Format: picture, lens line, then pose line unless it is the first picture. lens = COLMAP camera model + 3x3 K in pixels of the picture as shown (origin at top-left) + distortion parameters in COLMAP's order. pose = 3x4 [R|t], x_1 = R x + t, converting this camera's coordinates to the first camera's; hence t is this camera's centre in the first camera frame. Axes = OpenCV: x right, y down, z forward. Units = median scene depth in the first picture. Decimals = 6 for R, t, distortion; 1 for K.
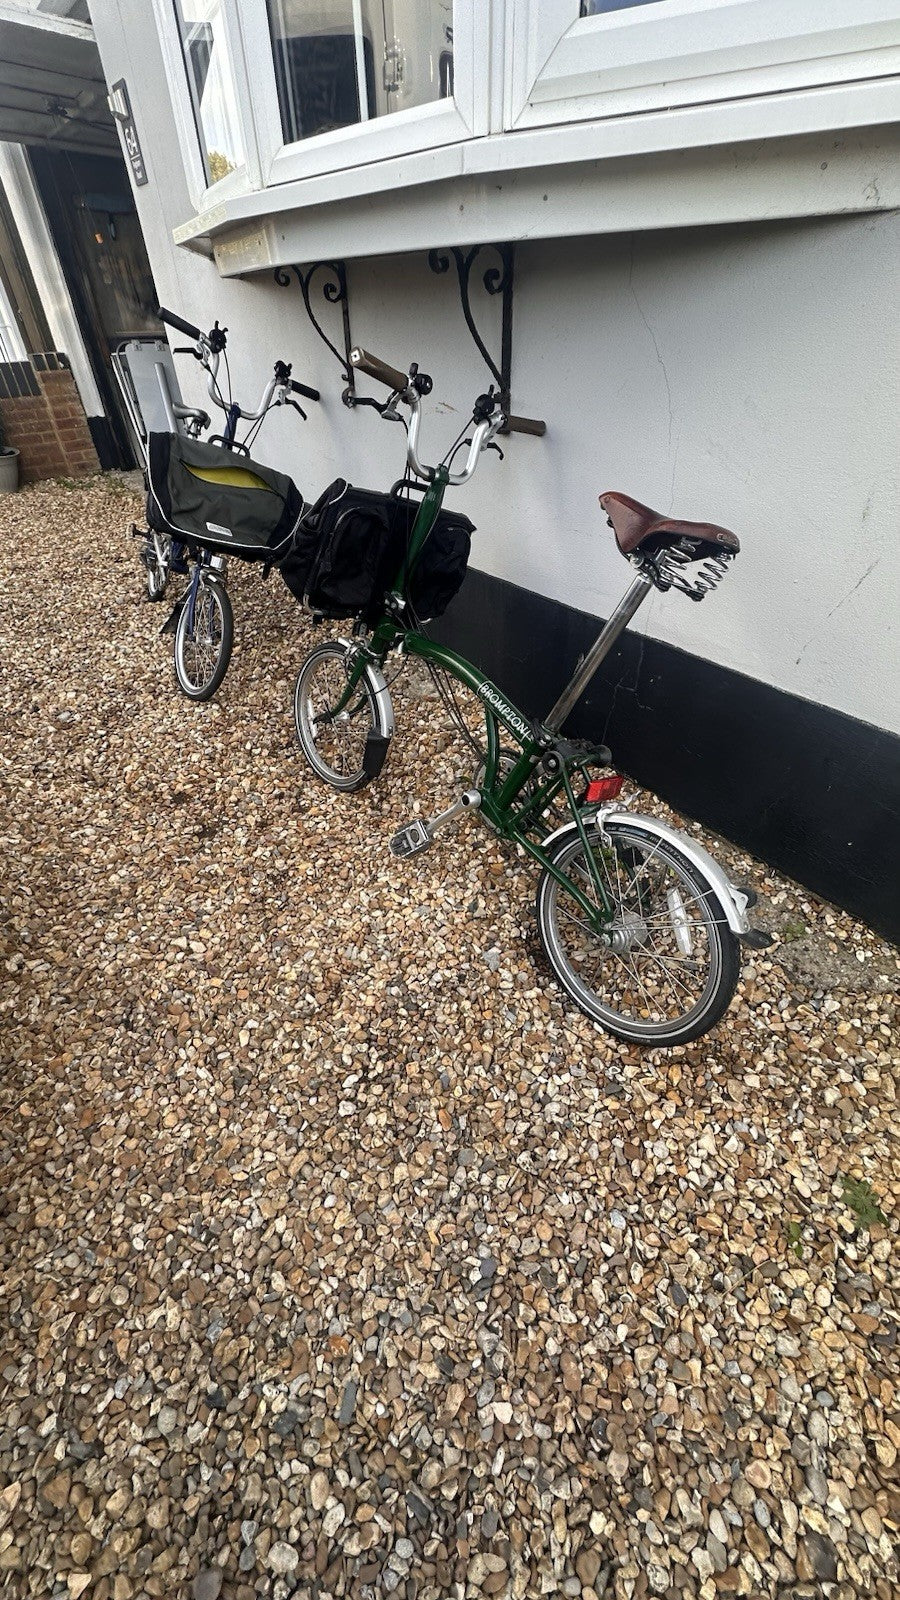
lens RADIAL K [[634.6, 0, 450.0], [0, 634.6, 800.0], [0, 0, 1]] dist [-0.001528, -0.000136]
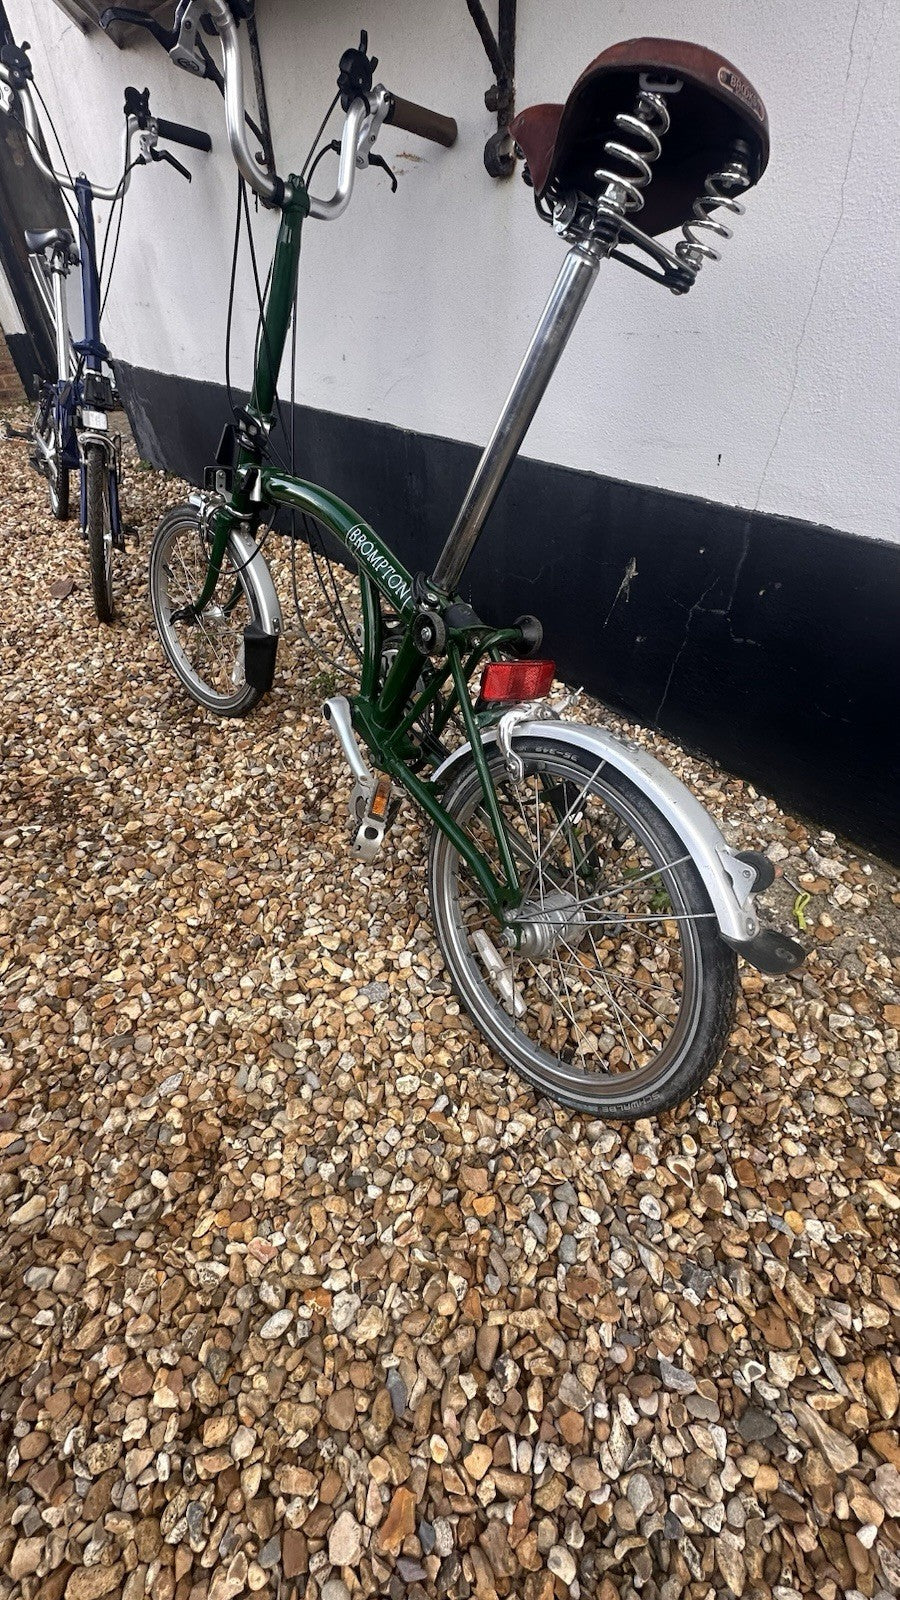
lens RADIAL K [[634.6, 0, 450.0], [0, 634.6, 800.0], [0, 0, 1]] dist [-0.001528, -0.000136]
pose [[0.999863, -0.014725, 0.007611, 0.023686], [0.014404, 0.999071, 0.040613, -0.025151], [-0.008202, -0.040498, 0.999146, 0.410454]]
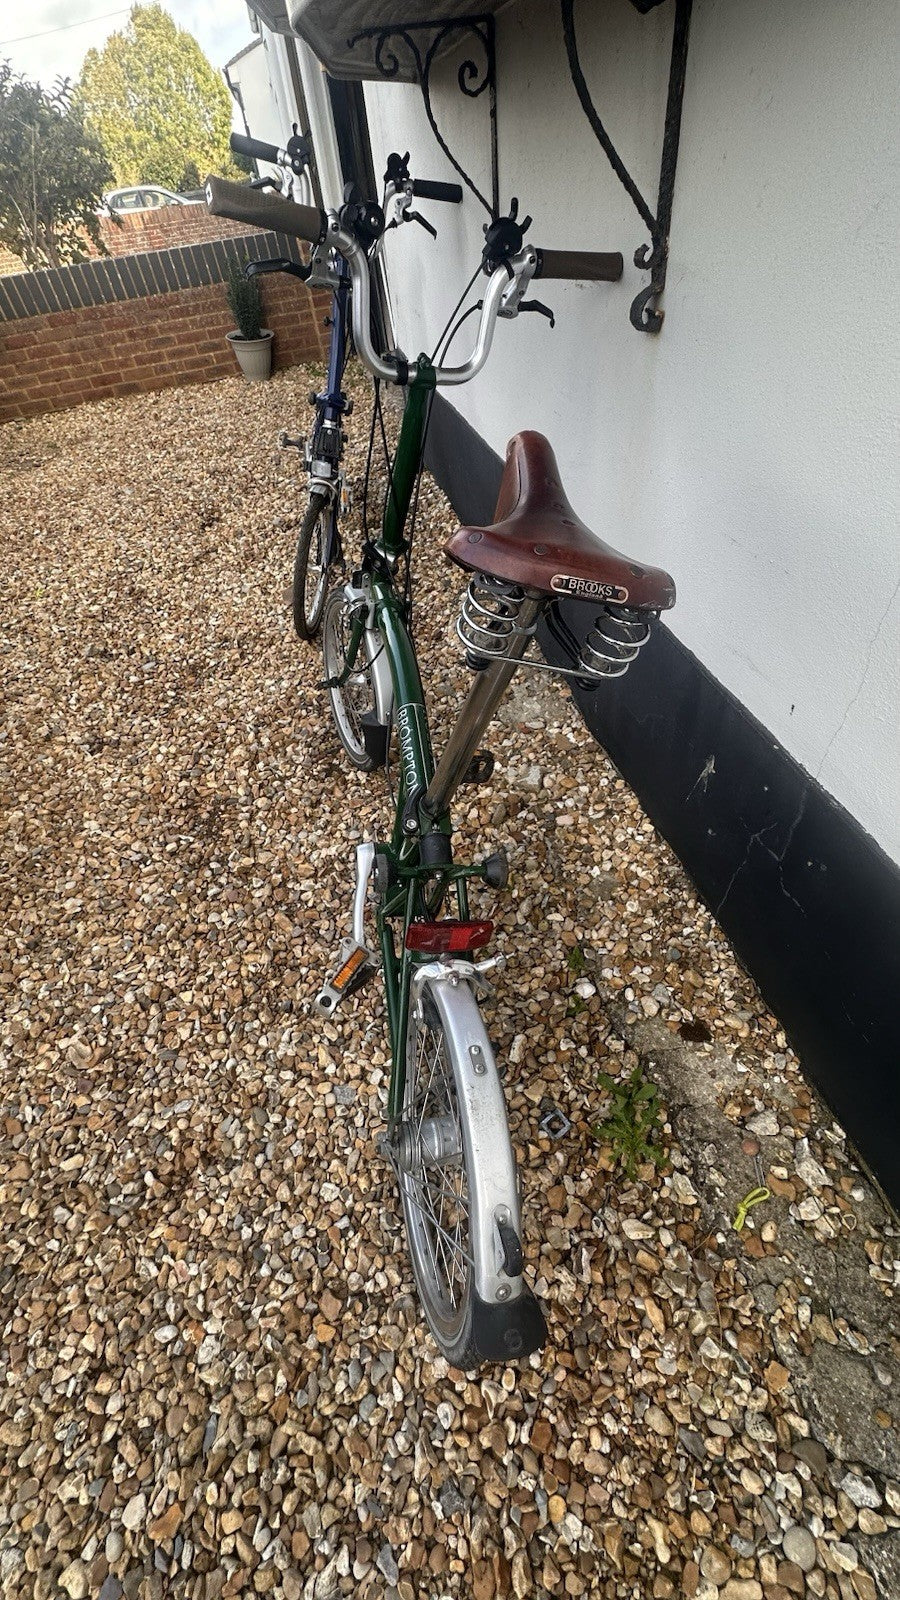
lens RADIAL K [[634.6, 0, 450.0], [0, 634.6, 800.0], [0, 0, 1]] dist [-0.001528, -0.000136]
pose [[0.908410, 0.236645, -0.344660, 0.218259], [-0.182725, 0.966209, 0.181800, -0.276033], [0.376036, -0.102171, 0.920955, 0.428474]]
